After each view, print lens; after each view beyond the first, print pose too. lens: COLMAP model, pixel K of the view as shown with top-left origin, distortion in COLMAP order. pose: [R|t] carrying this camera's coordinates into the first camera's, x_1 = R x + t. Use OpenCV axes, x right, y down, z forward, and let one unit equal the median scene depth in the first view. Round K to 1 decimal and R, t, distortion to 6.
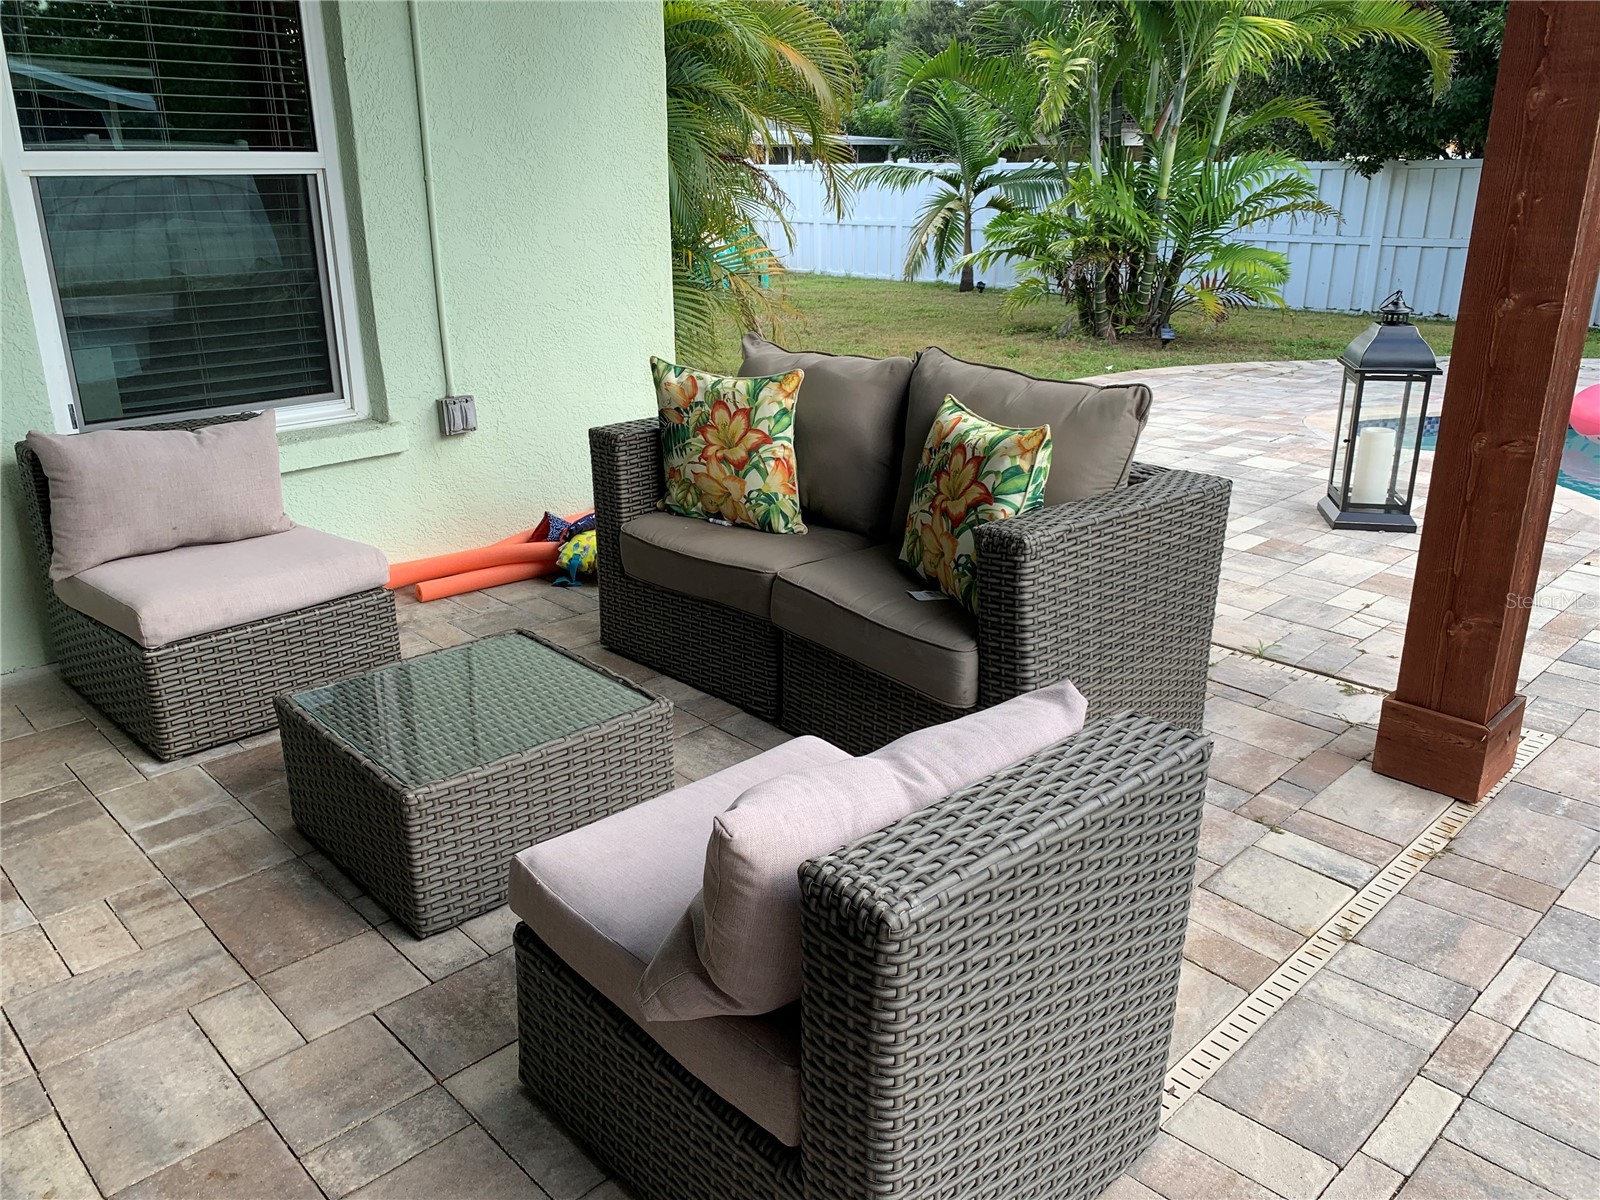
lens RADIAL K [[1218.2, 0, 795.5], [0, 1218.2, 600.6], [0, 0, 1]] dist [0.029234, -0.042378]
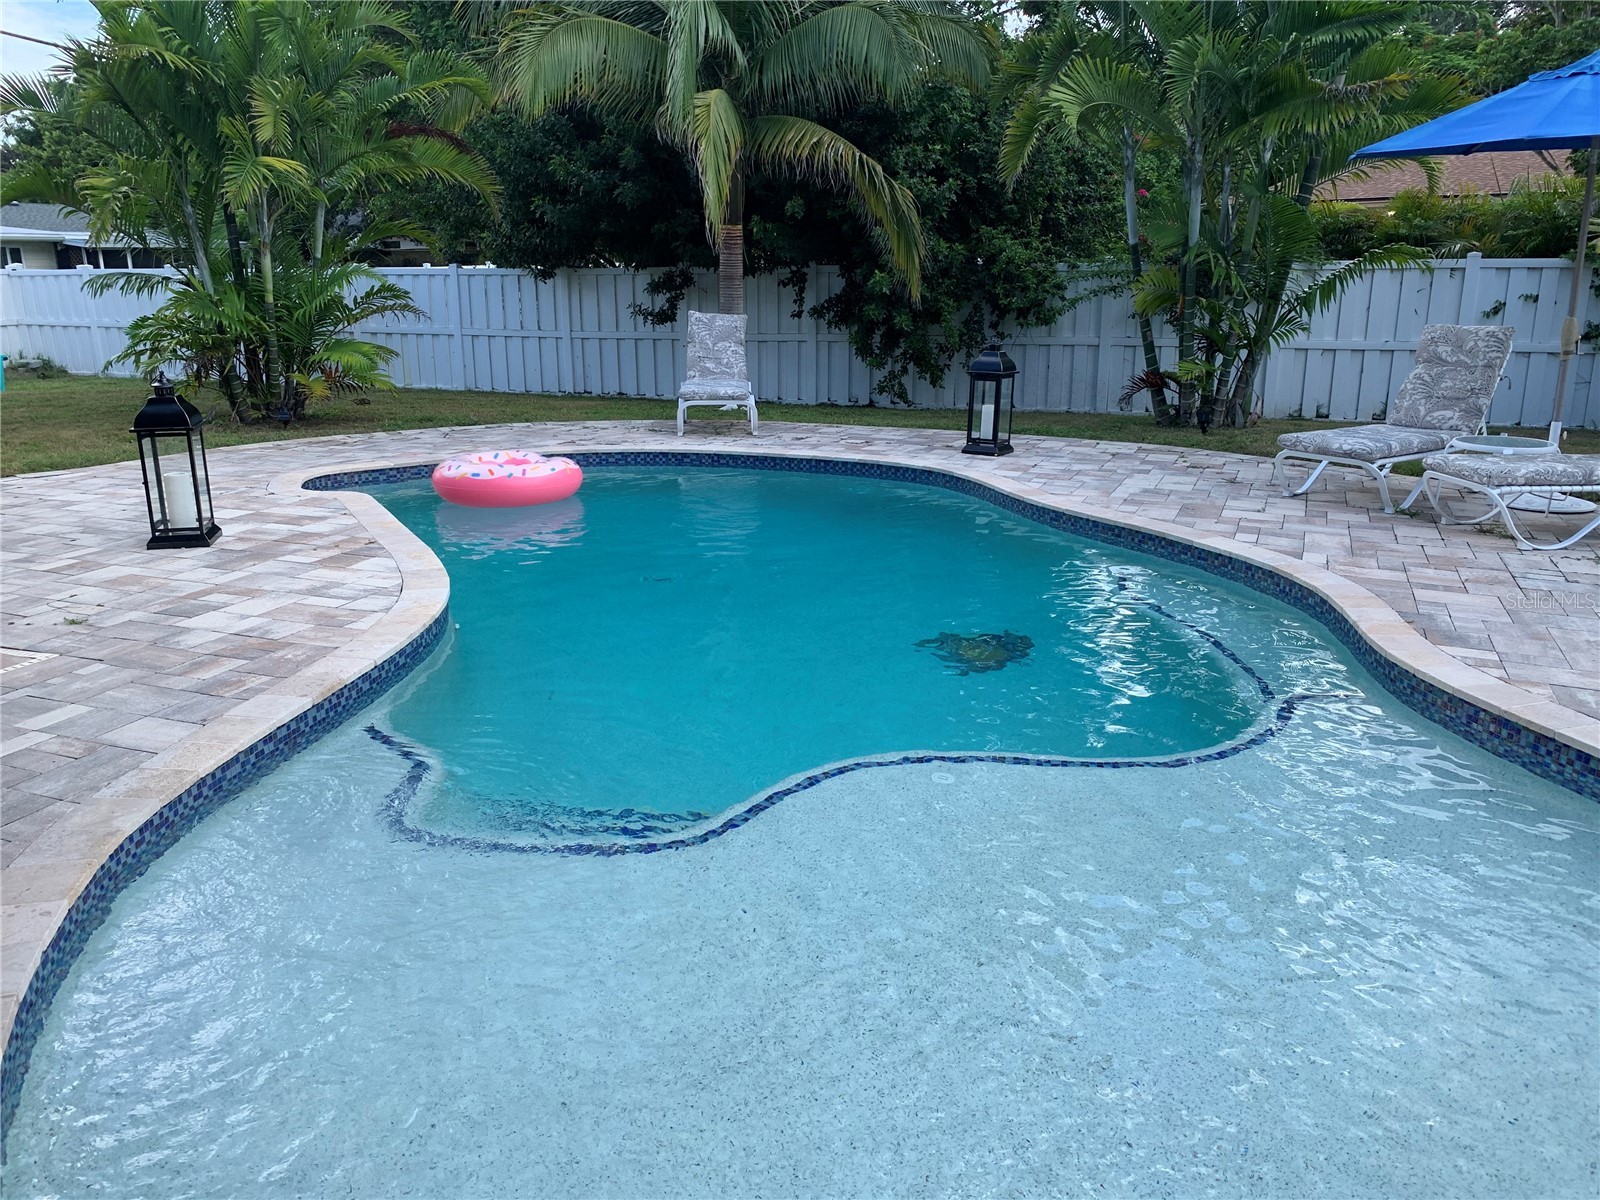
lens RADIAL K [[1218.2, 0, 790.2], [0, 1218.2, 602.9], [0, 0, 1]] dist [0.029234, -0.042378]
pose [[0.915140, -0.105366, 0.389122, 0.197539], [0.133707, 0.989934, -0.046402, 0.056301], [-0.380316, 0.094493, 0.920017, -0.173801]]
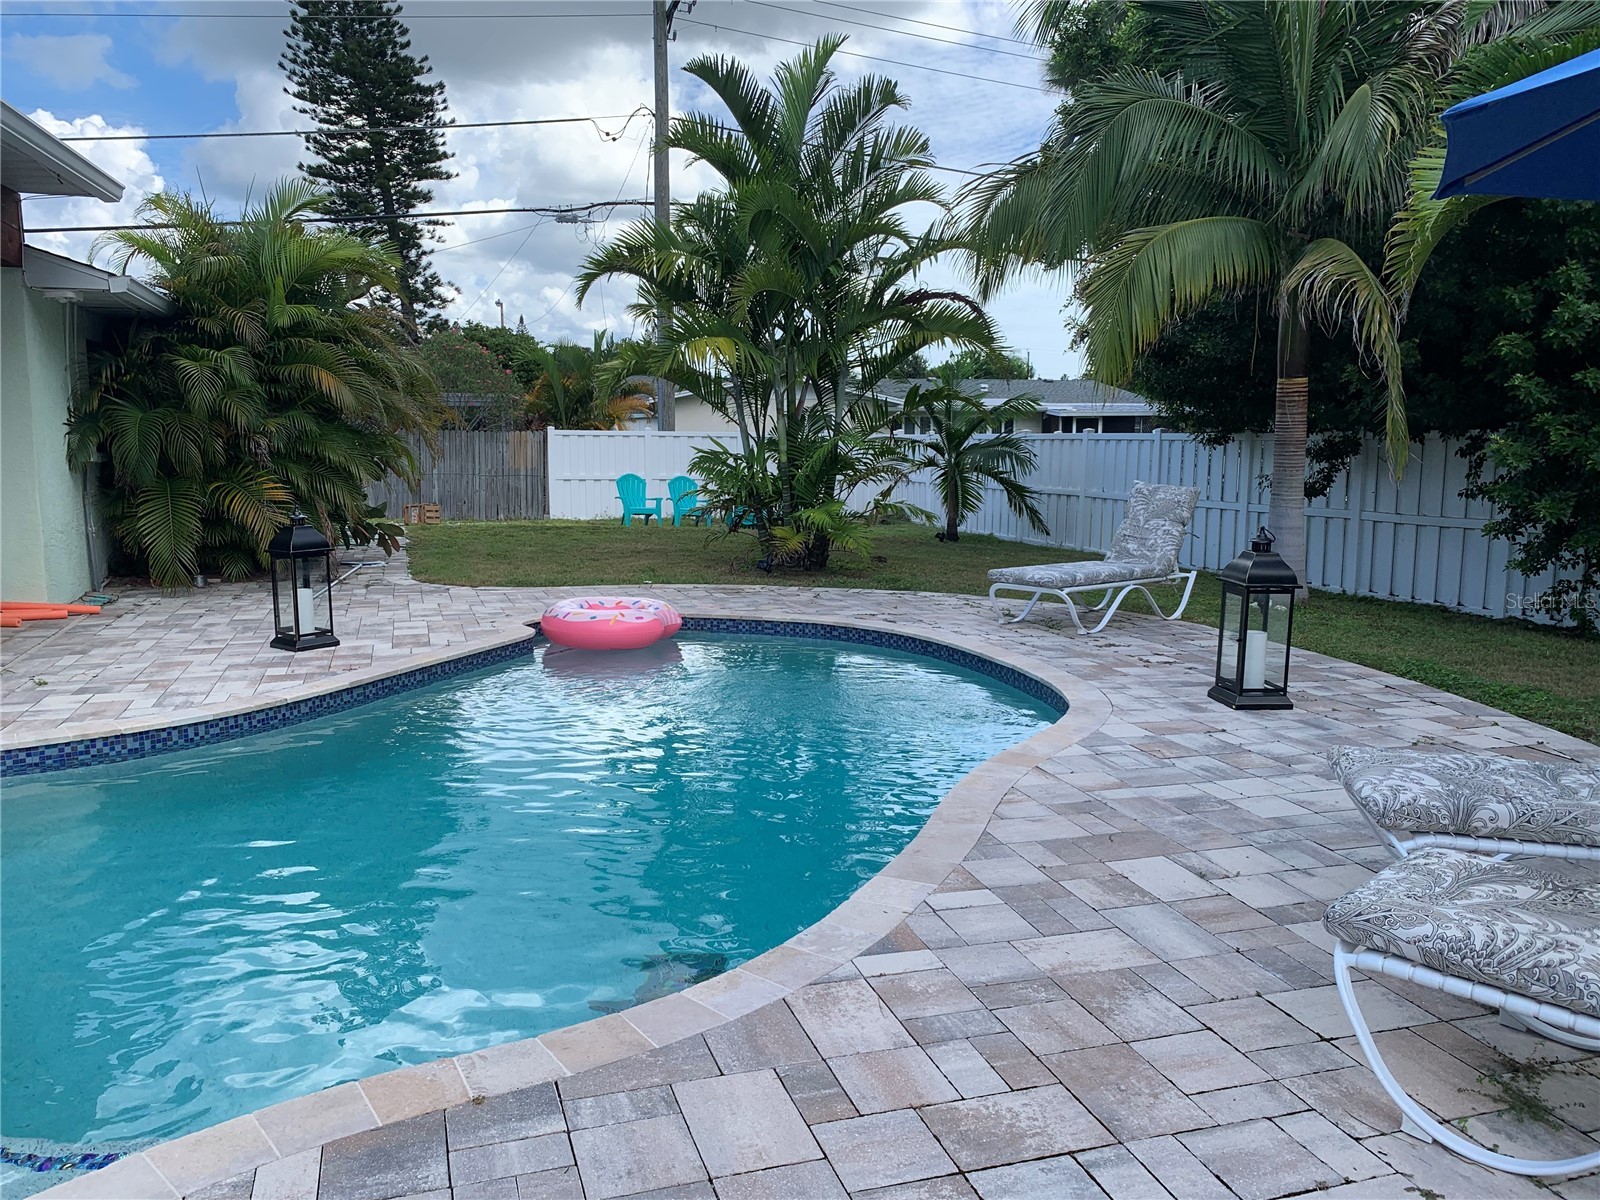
lens RADIAL K [[1218.2, 0, 790.6], [0, 1218.2, 603.7], [0, 0, 1]] dist [0.029234, -0.042378]
pose [[0.899056, 0.066428, -0.432765, 0.634452], [-0.152300, 0.974146, -0.166869, 0.020329], [0.410491, 0.215935, 0.885928, -0.065878]]
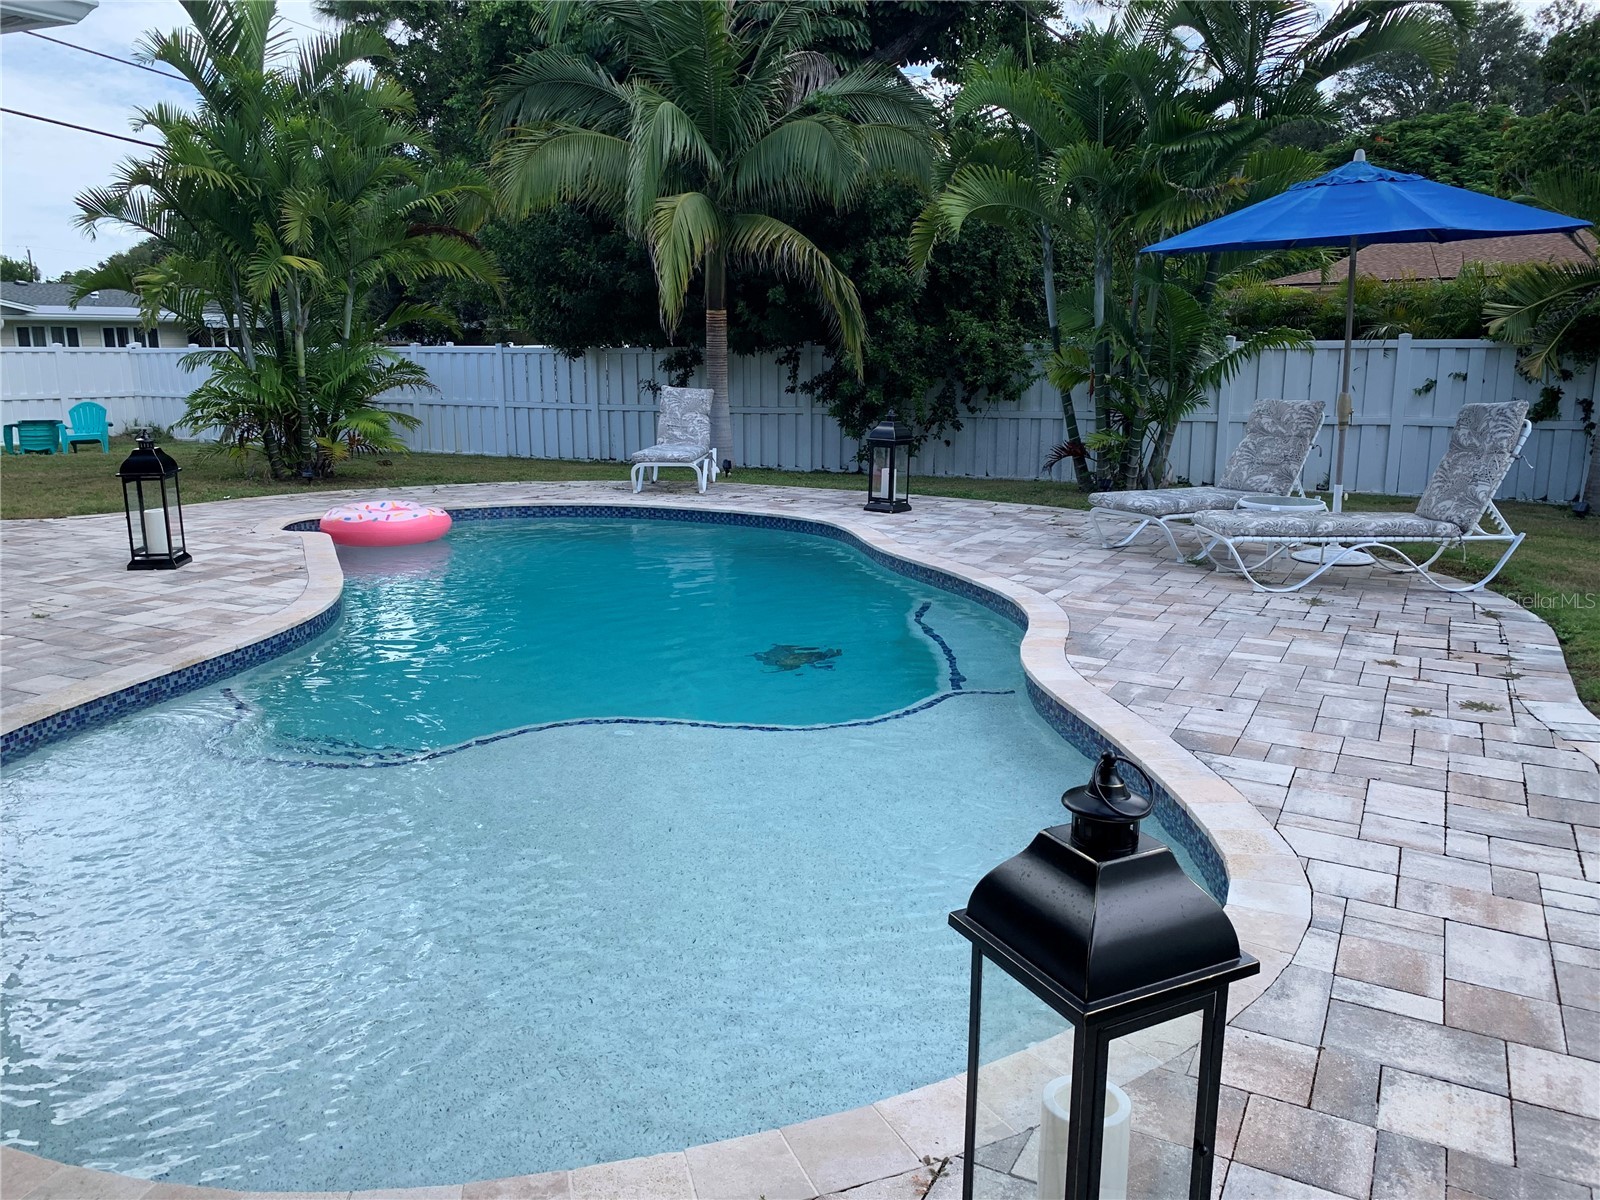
lens RADIAL K [[1218.2, 0, 787.3], [0, 1218.2, 607.0], [0, 0, 1]] dist [0.029234, -0.042378]
pose [[0.949883, -0.063388, 0.306111, 0.278051], [0.102669, 0.988166, -0.113965, 0.098981], [-0.295264, 0.139681, 0.945150, -0.298737]]
